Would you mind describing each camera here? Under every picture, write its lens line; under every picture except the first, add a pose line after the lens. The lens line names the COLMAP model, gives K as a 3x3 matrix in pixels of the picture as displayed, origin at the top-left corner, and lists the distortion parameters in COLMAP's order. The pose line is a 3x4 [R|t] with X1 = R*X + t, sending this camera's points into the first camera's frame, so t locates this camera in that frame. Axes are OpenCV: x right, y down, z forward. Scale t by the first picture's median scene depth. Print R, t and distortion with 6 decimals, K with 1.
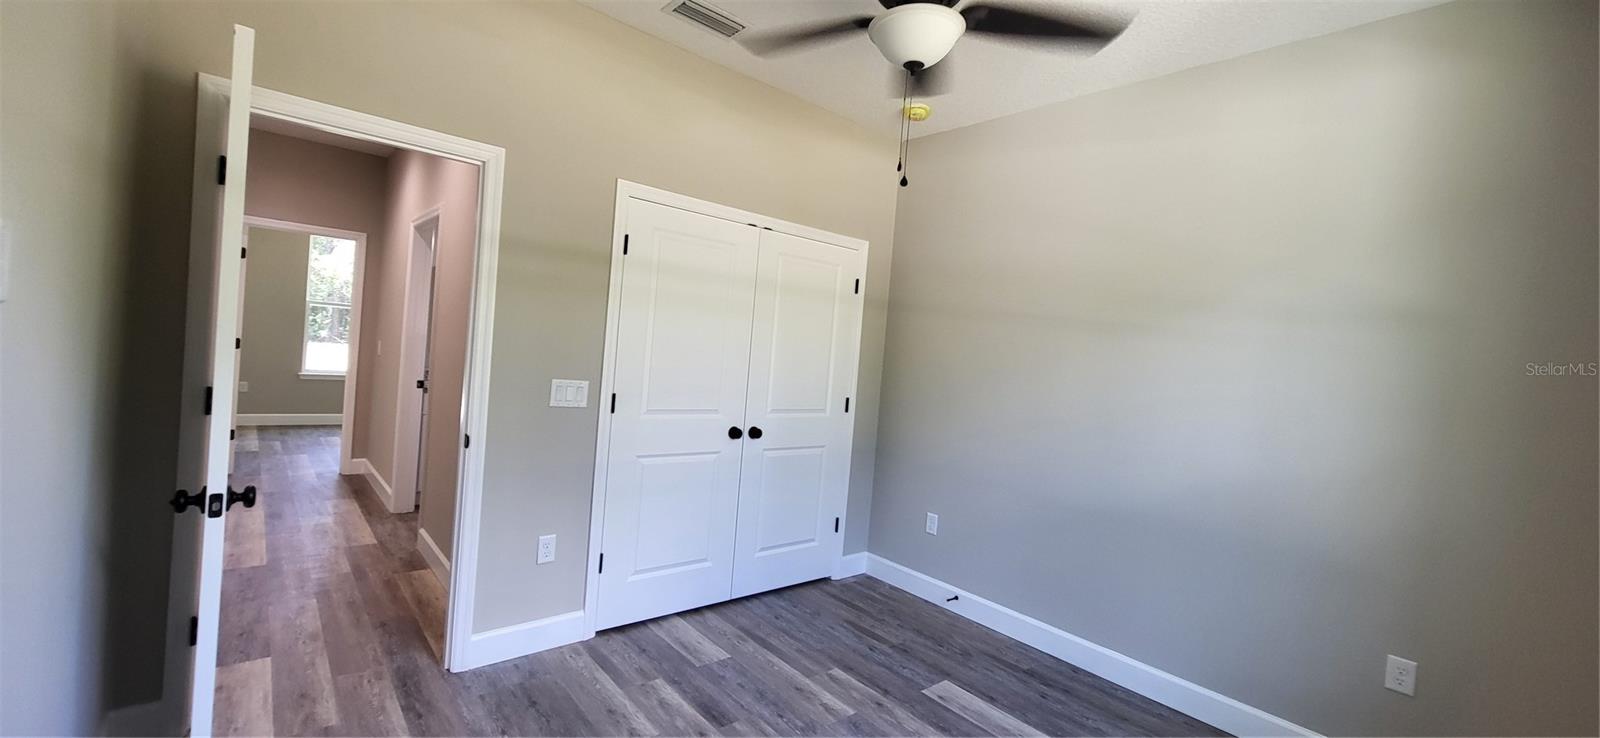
lens RADIAL K [[636.6, 0, 801.3], [0, 636.6, 370.0], [0, 0, 1]] dist [0.001432, -0.000306]
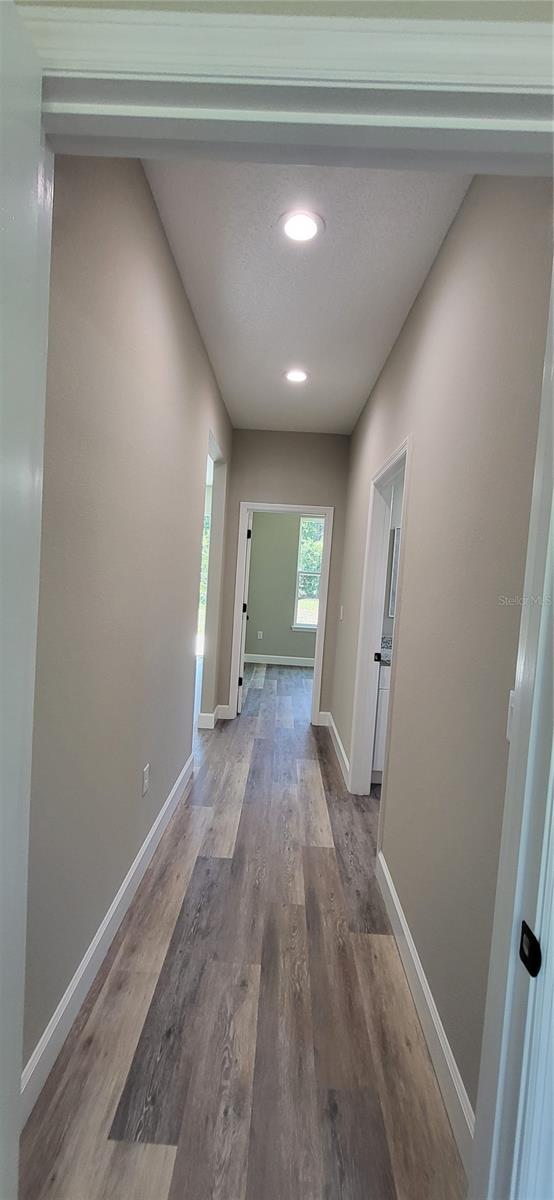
lens RADIAL K [[477.5, 0, 277.0], [0, 477.5, 600.0], [0, 0, 1]] dist [0.001432, -0.000306]
pose [[0.748049, -0.003591, -0.663634, -0.251341], [-0.018263, 0.999495, -0.025995, -0.037950], [0.663392, 0.031566, 0.747606, 0.389761]]
